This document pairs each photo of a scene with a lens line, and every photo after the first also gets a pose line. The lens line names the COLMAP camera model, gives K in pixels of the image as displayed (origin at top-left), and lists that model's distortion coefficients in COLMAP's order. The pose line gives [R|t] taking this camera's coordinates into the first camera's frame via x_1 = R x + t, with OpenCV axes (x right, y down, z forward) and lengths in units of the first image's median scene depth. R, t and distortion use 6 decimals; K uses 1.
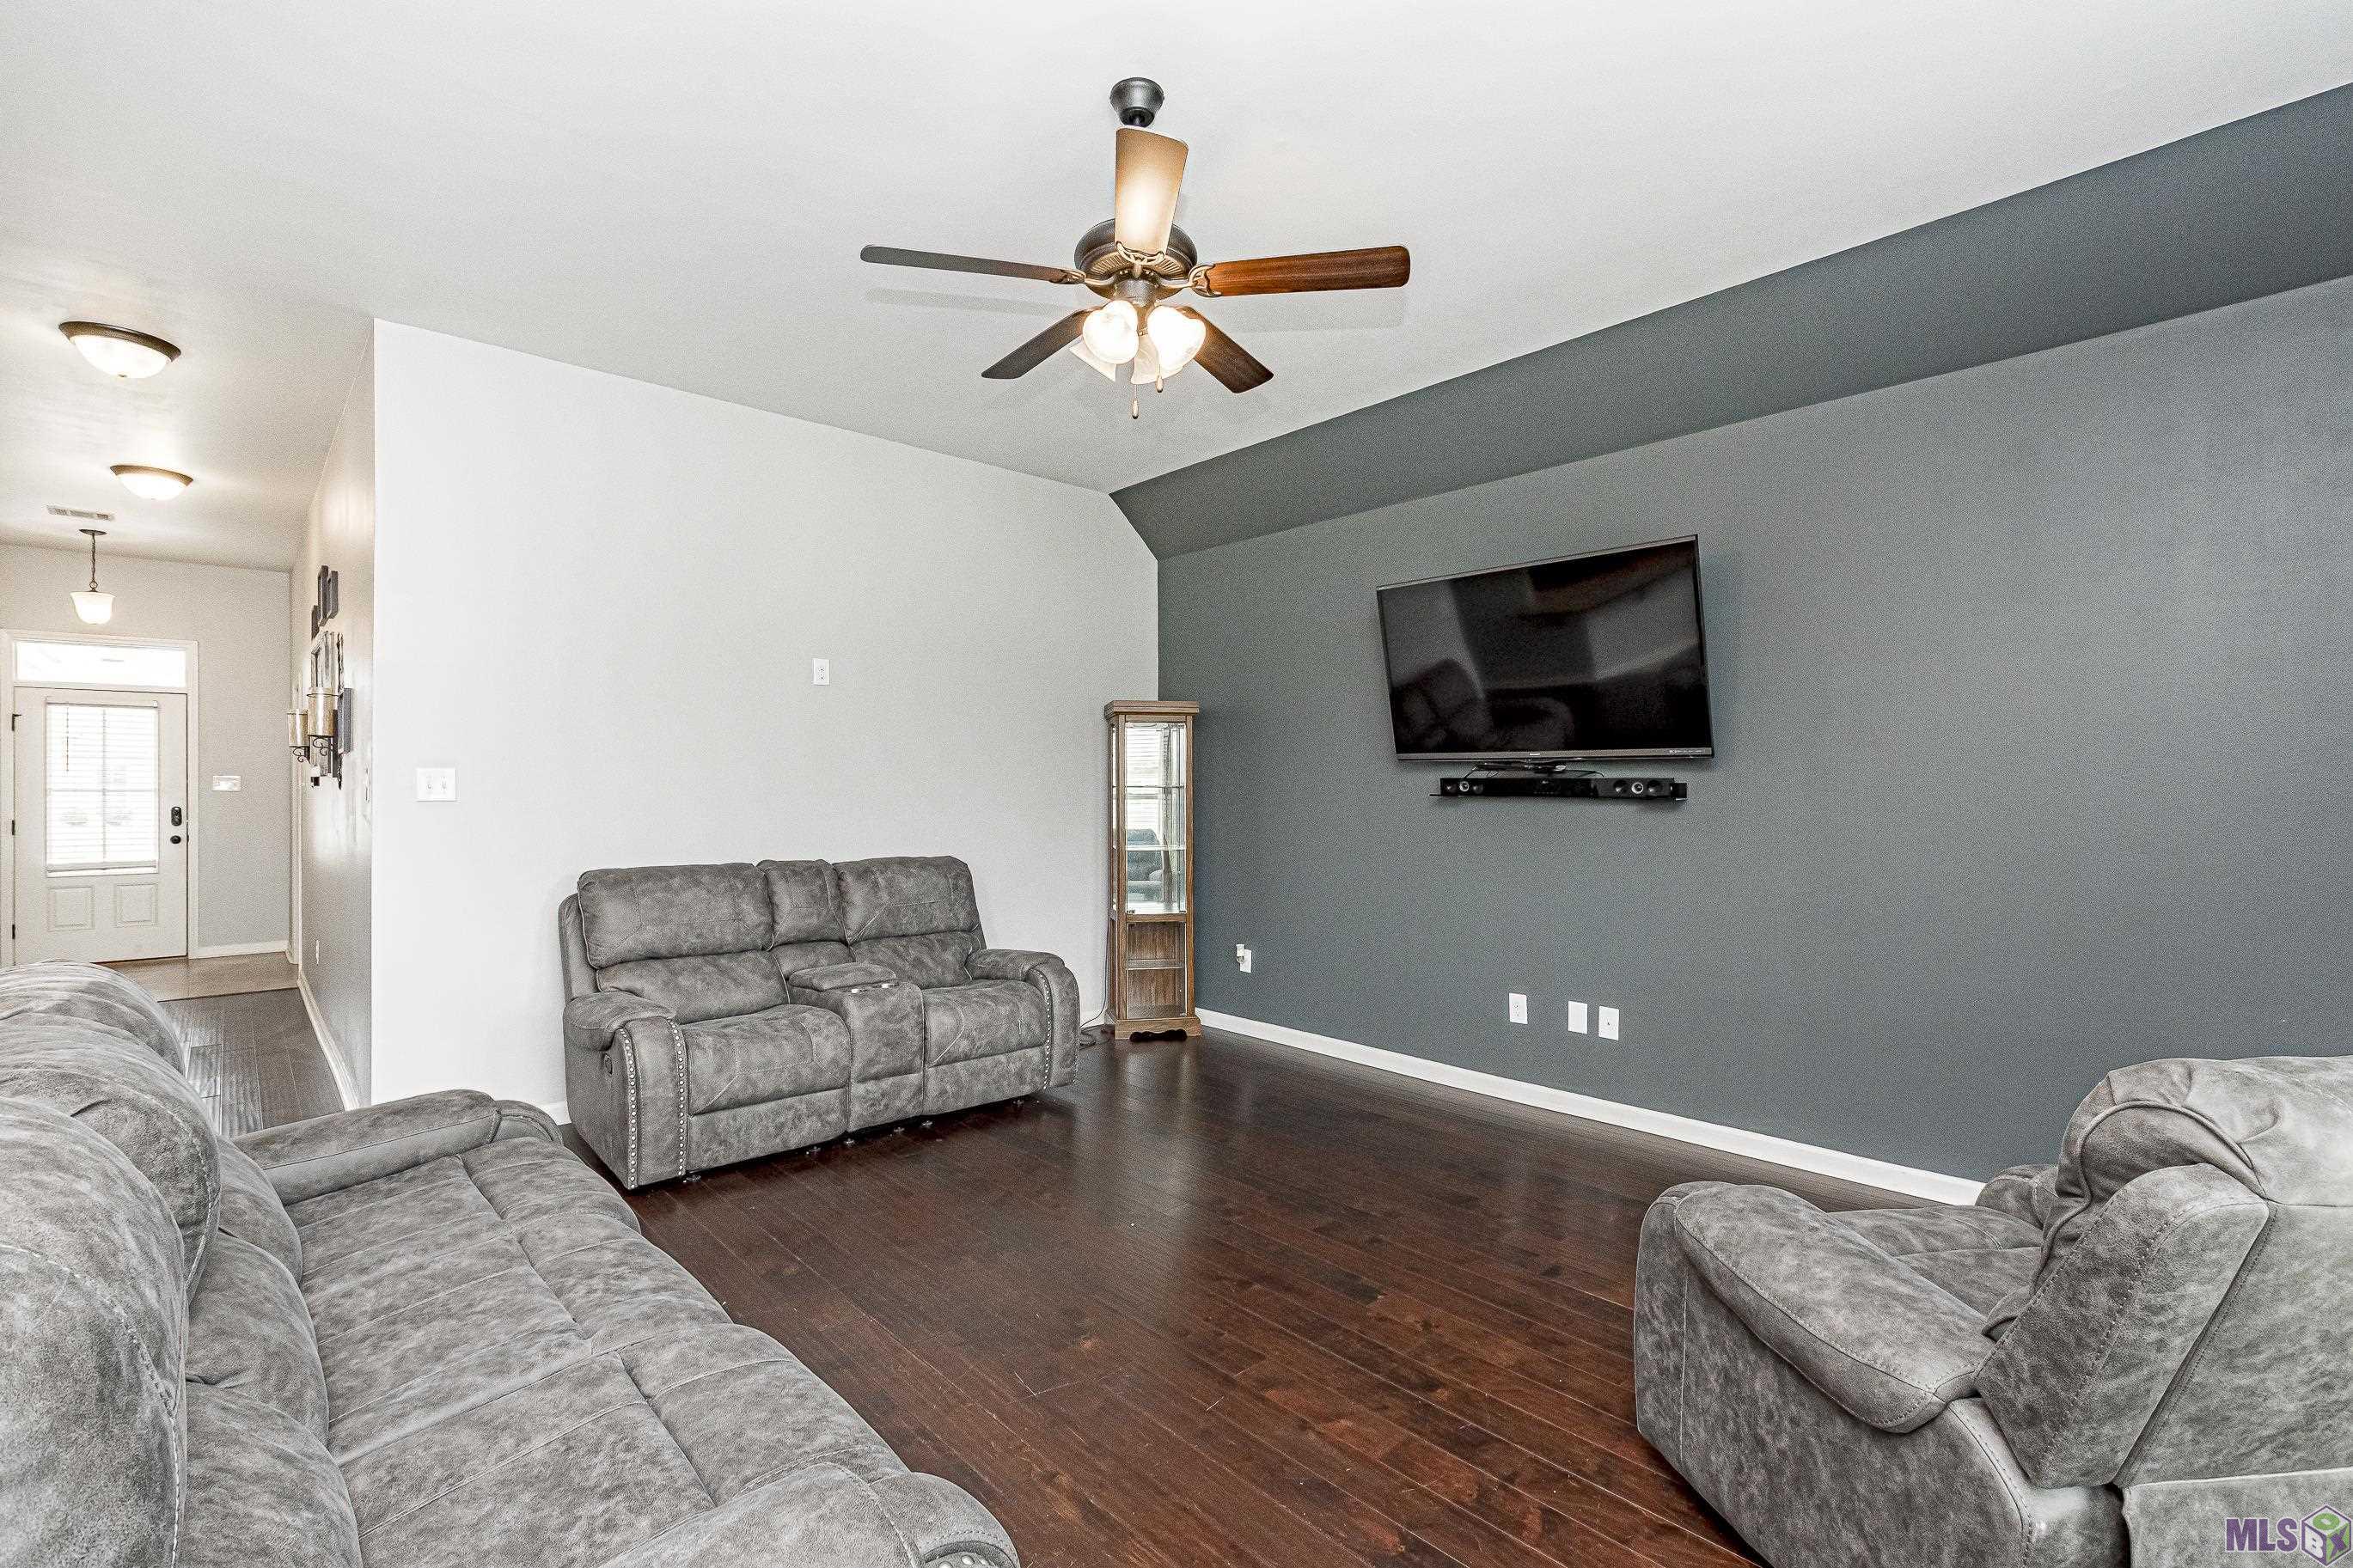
lens RADIAL K [[1063.4, 0, 1169.9], [0, 1063.4, 788.2], [0, 0, 1]] dist [-0.003700, -0.001153]
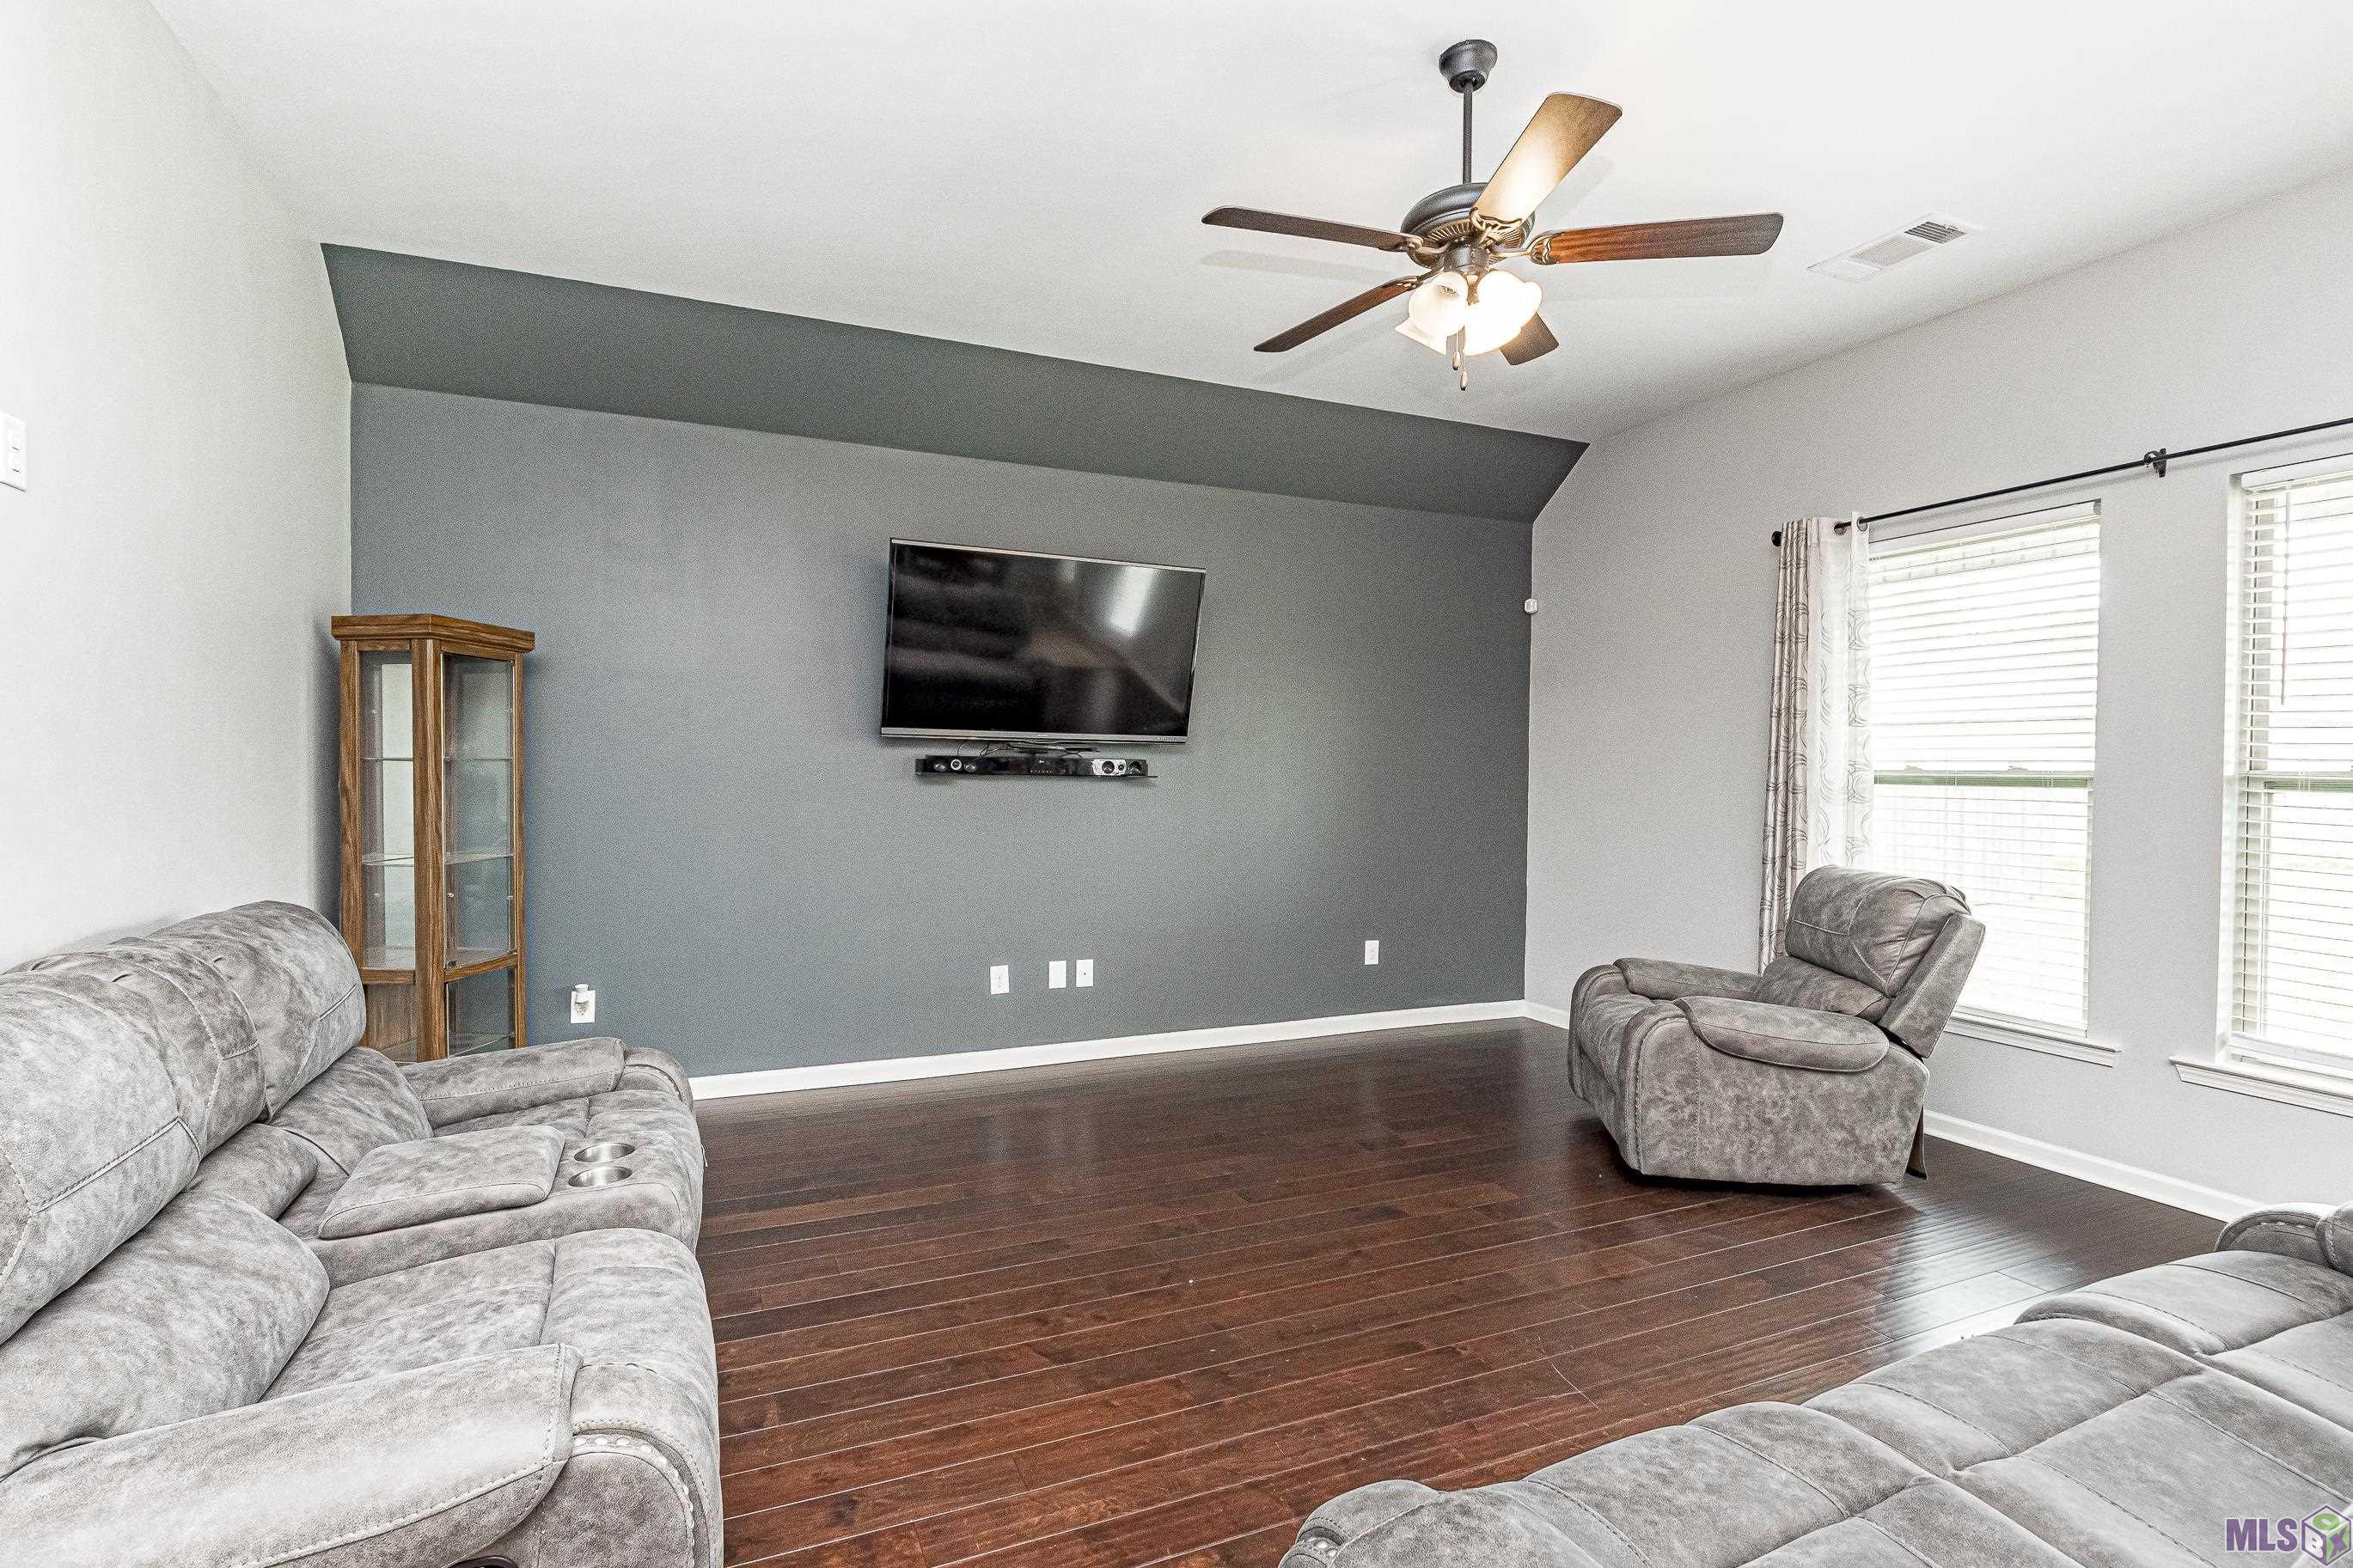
lens RADIAL K [[1063.4, 0, 1172.8], [0, 1063.4, 778.9], [0, 0, 1]] dist [-0.003700, -0.001153]
pose [[0.319911, -0.022394, 0.947183, -0.620681], [-0.017322, 0.999415, 0.029479, -0.022329], [-0.947289, -0.025838, 0.319336, 0.538274]]
